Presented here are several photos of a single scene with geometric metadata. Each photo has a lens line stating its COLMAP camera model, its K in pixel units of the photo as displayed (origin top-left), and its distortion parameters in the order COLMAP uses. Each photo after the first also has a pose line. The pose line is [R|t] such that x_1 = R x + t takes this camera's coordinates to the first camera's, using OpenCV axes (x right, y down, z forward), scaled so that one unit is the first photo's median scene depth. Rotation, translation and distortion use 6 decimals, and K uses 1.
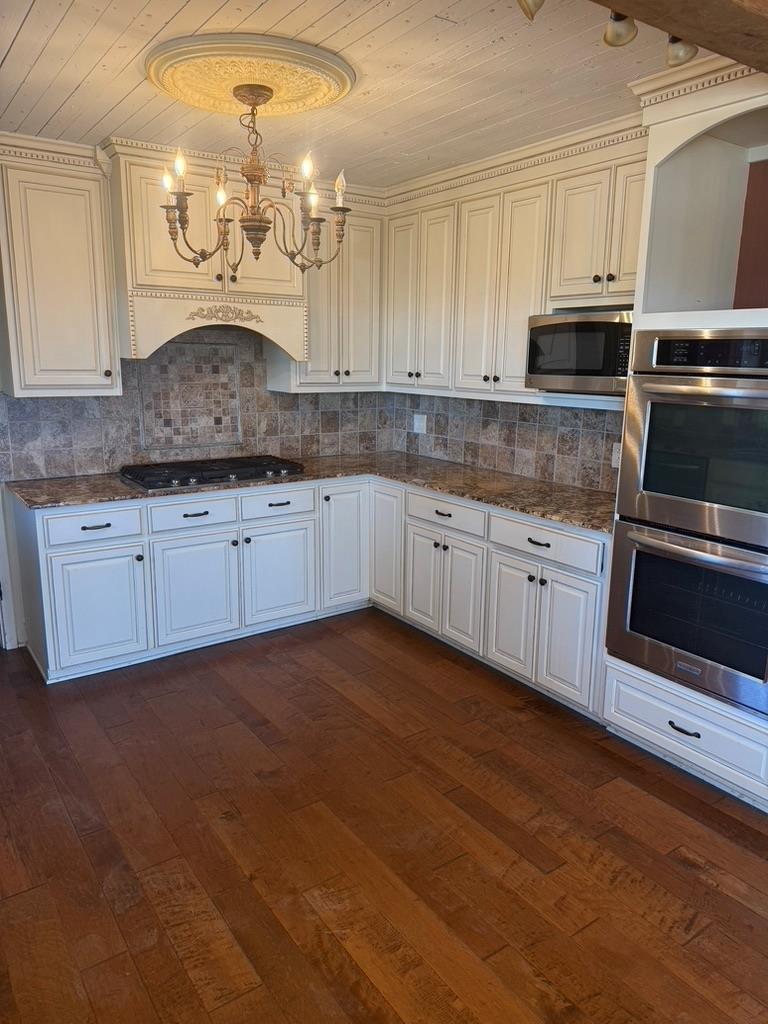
lens RADIAL K [[727.5, 0, 386.8], [0, 727.5, 513.1], [0, 0, 1]] dist [-0.001276, -0.004326]
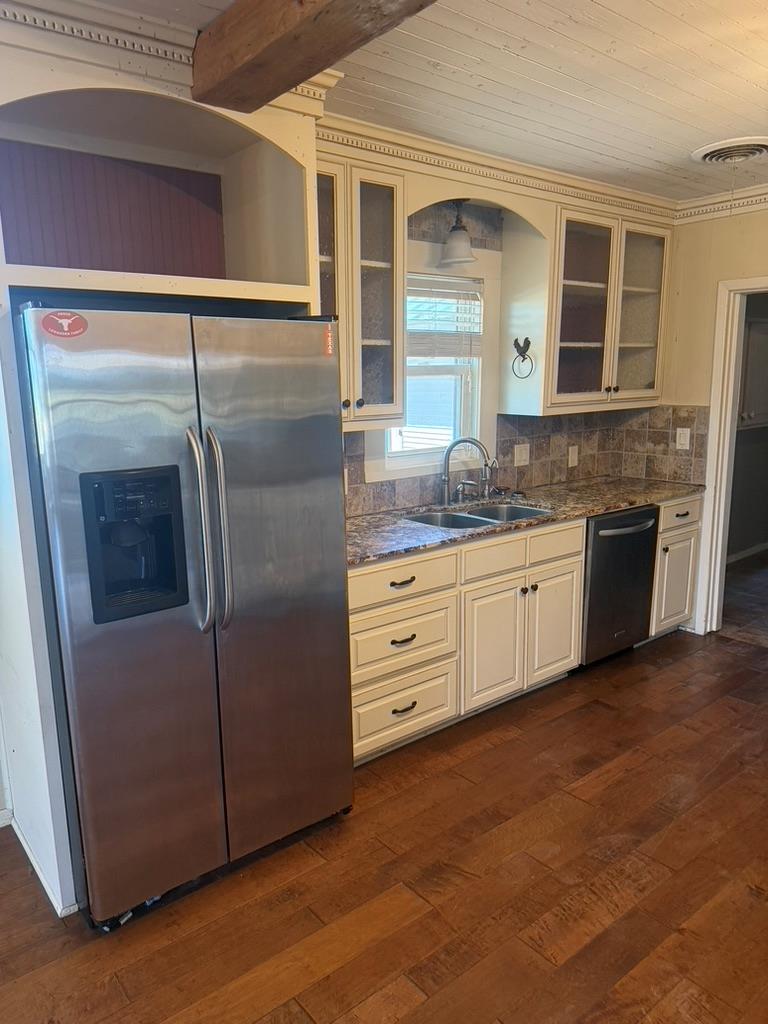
lens RADIAL K [[727.5, 0, 386.3], [0, 727.5, 514.1], [0, 0, 1]] dist [-0.001276, -0.004326]
pose [[0.068557, 0.177081, -0.981806, 0.604207], [-0.198703, 0.966828, 0.160504, -0.087592], [0.977659, 0.184084, 0.101469, 0.437892]]
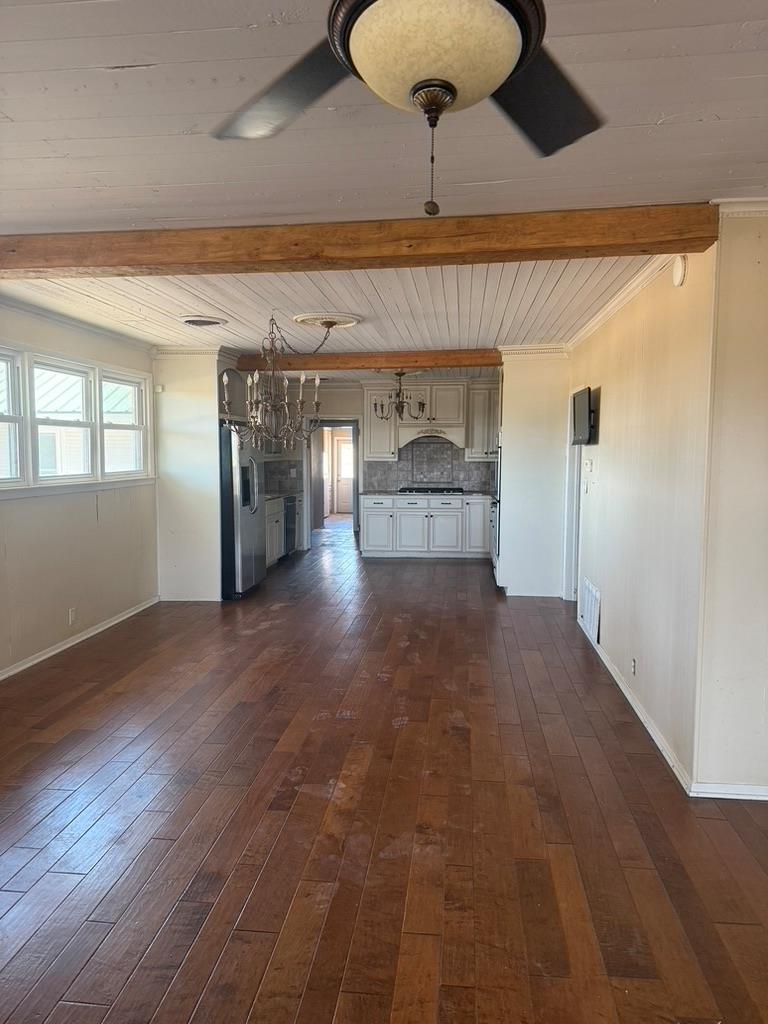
lens RADIAL K [[727.5, 0, 382.4], [0, 727.5, 511.3], [0, 0, 1]] dist [-0.001276, -0.004326]
pose [[0.748242, 0.043003, -0.662031, 2.394925], [-0.133374, 0.987274, -0.086613, 0.462682], [0.649881, 0.153105, 0.744455, -1.810812]]
